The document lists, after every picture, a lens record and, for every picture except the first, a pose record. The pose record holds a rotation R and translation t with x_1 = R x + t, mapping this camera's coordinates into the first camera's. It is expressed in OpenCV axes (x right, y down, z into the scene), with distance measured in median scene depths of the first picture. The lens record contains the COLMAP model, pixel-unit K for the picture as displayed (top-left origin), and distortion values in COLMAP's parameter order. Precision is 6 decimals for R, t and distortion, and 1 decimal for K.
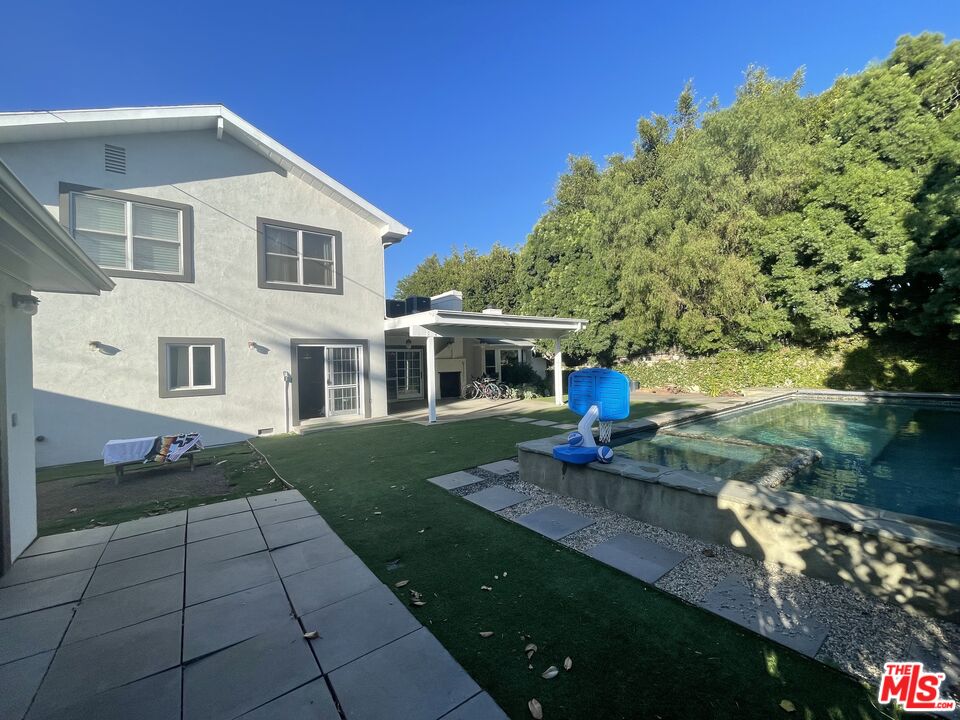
lens RADIAL K [[382.9, 0, 480.0], [0, 382.9, 360.0], [0, 0, 1]] dist [0.000554, 0.000105]
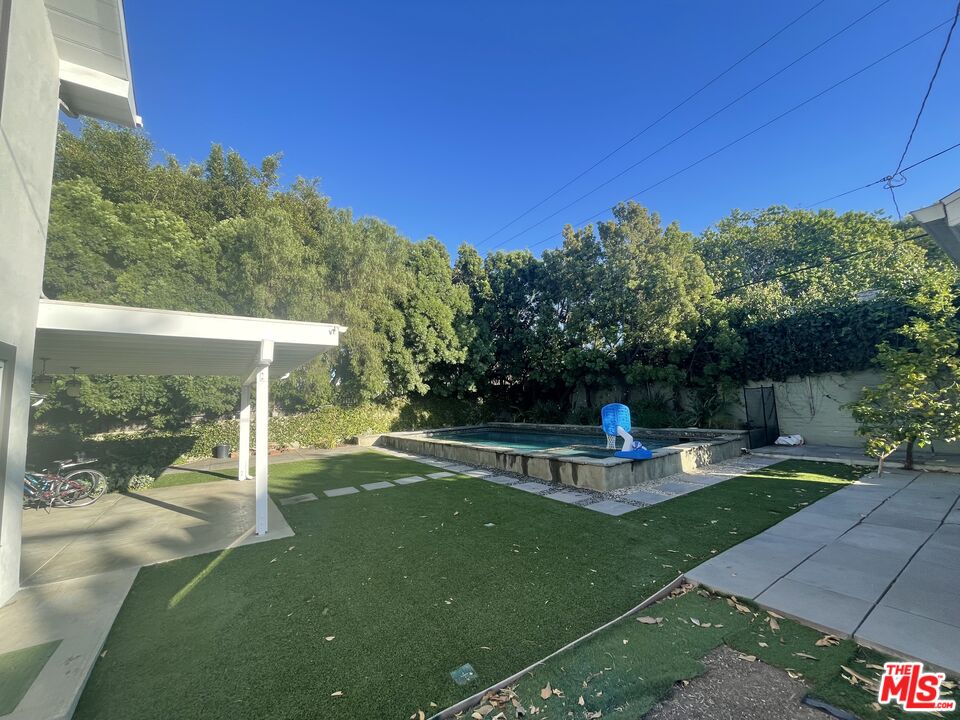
lens RADIAL K [[382.9, 0, 480.0], [0, 382.9, 360.0], [0, 0, 1]] dist [0.000554, 0.000105]
pose [[0.065411, 0.132254, 0.989055, -0.602874], [0.041013, 0.989984, -0.135091, 0.014650], [-0.997015, 0.049401, 0.059332, 0.636349]]
